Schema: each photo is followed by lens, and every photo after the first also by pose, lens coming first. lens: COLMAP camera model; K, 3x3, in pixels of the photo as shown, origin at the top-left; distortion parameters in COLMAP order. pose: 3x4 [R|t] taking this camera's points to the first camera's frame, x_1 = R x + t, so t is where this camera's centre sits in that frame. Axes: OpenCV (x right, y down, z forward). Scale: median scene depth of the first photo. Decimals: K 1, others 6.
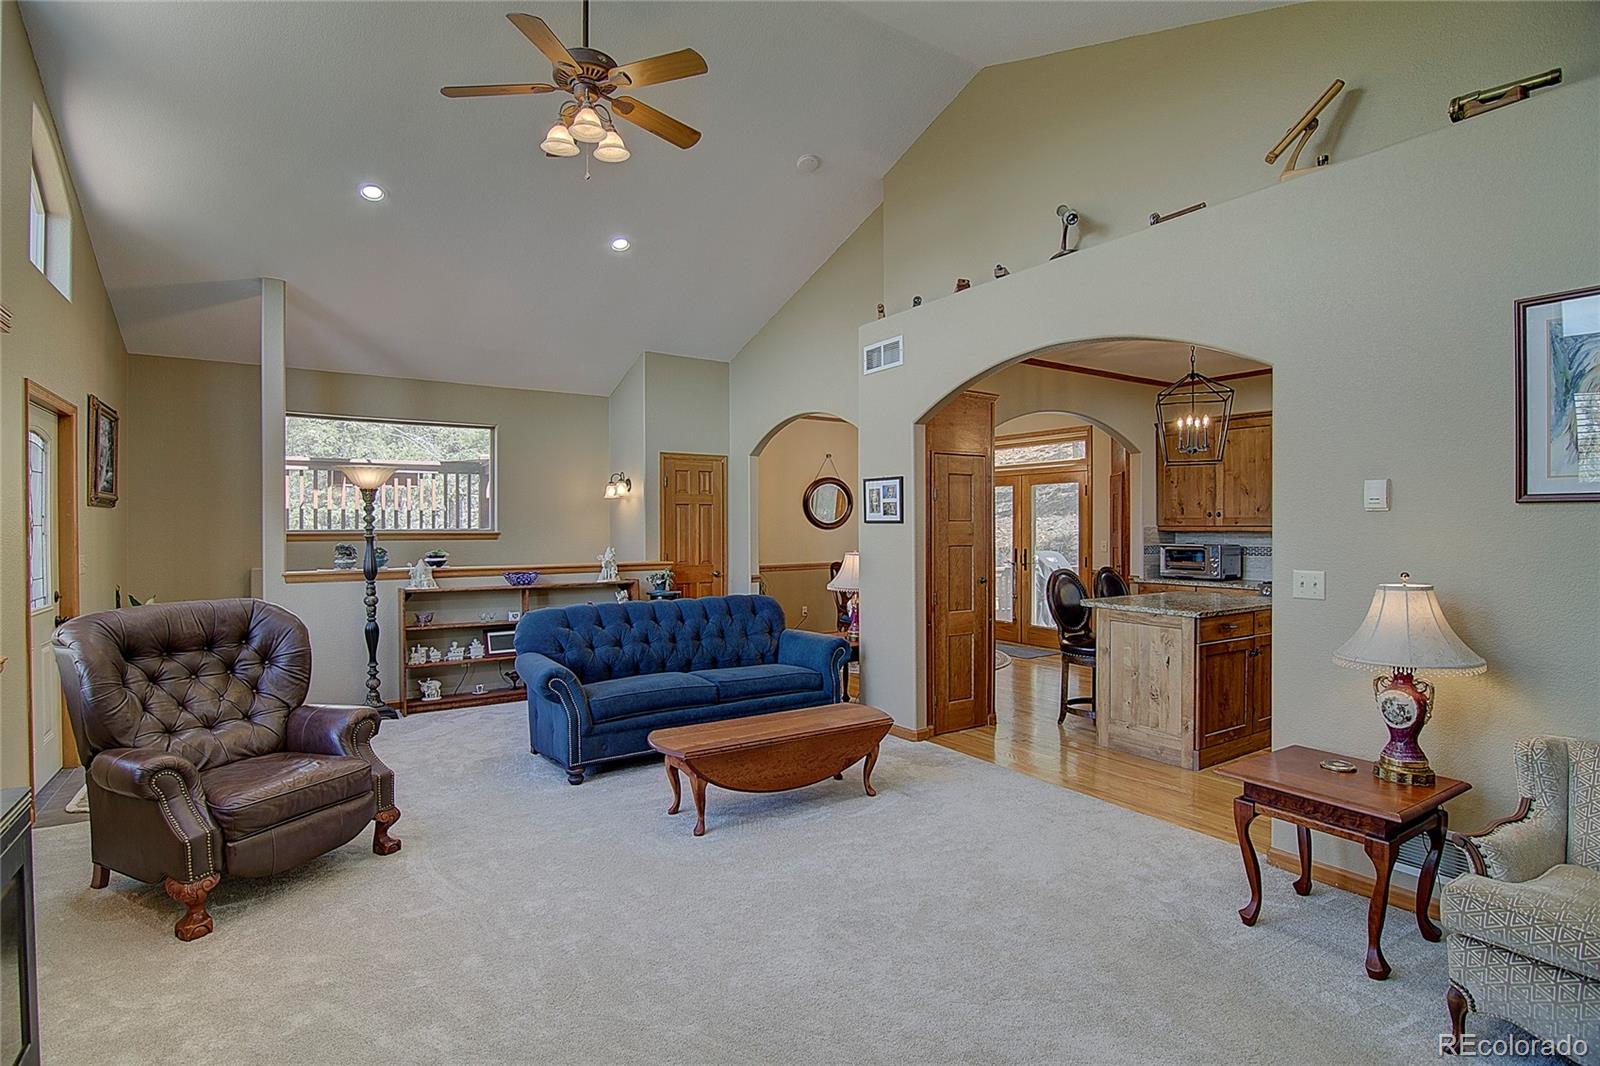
lens RADIAL K [[773.3, 0, 793.1], [0, 773.3, 531.2], [0, 0, 1]] dist [-0.009706, -0.008584]
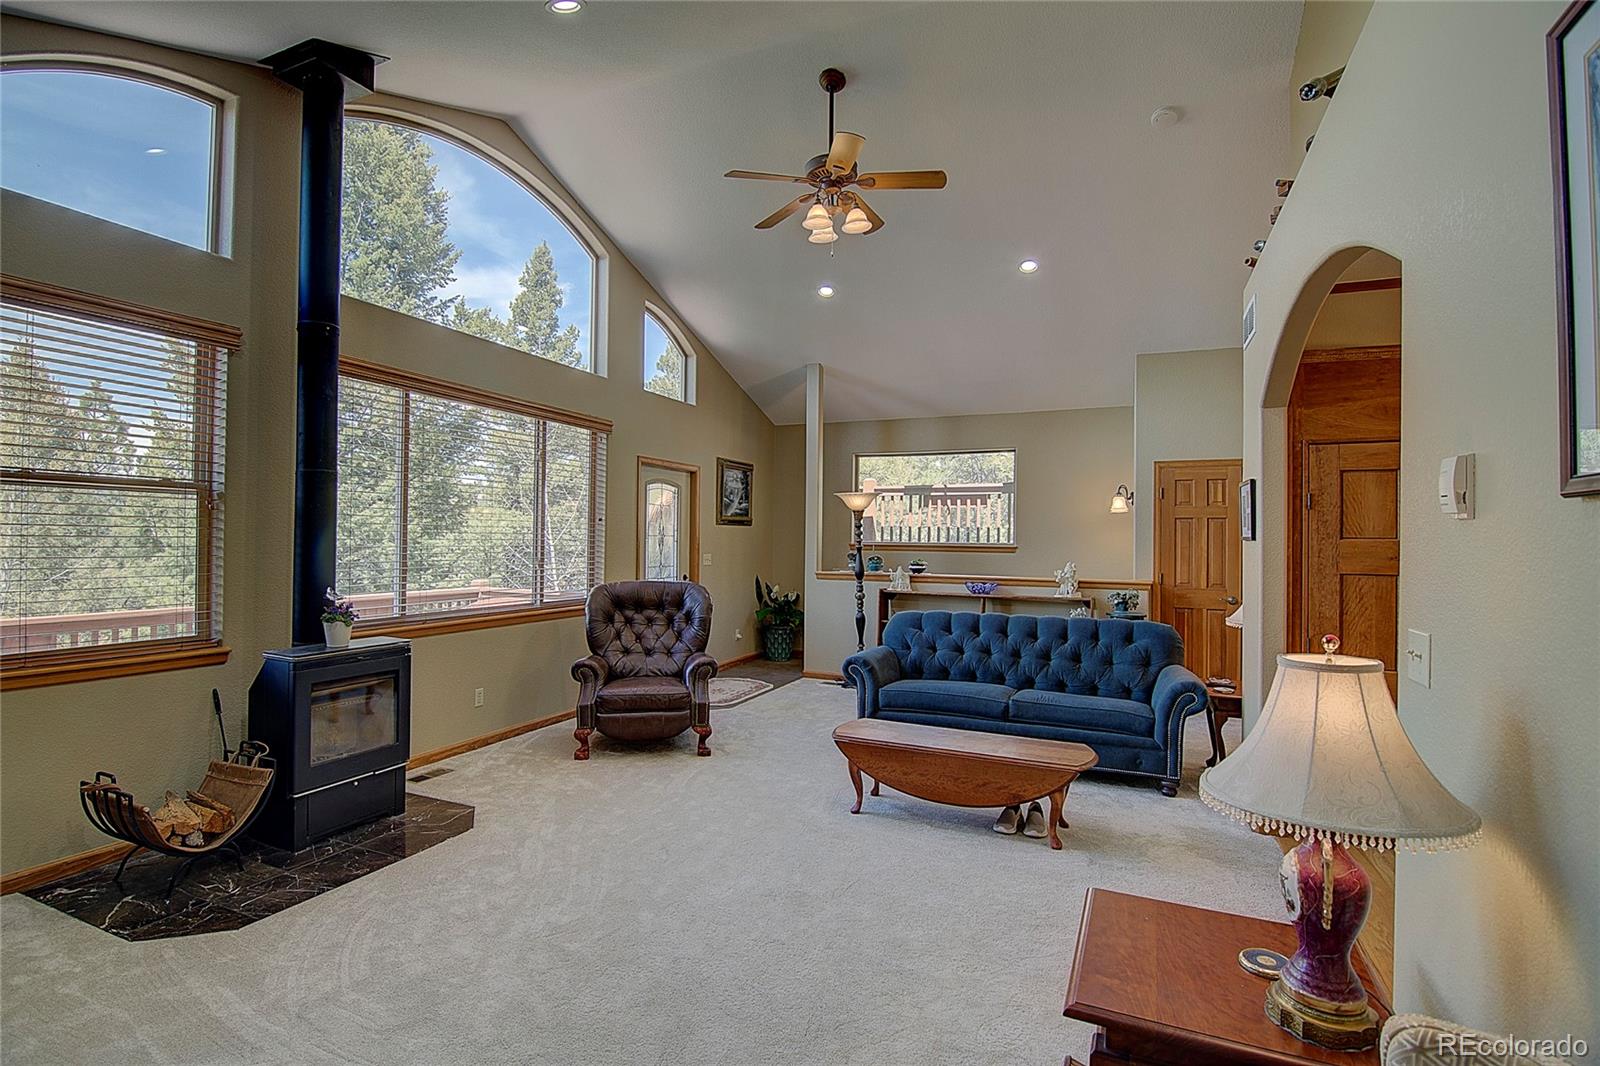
lens RADIAL K [[773.3, 0, 789.4], [0, 773.3, 540.1], [0, 0, 1]] dist [-0.009706, -0.008584]
pose [[0.535028, 0.009617, -0.844780, 0.512654], [-0.018140, 0.999835, -0.000106, -0.002197], [0.844640, 0.015381, 0.535114, 0.204596]]
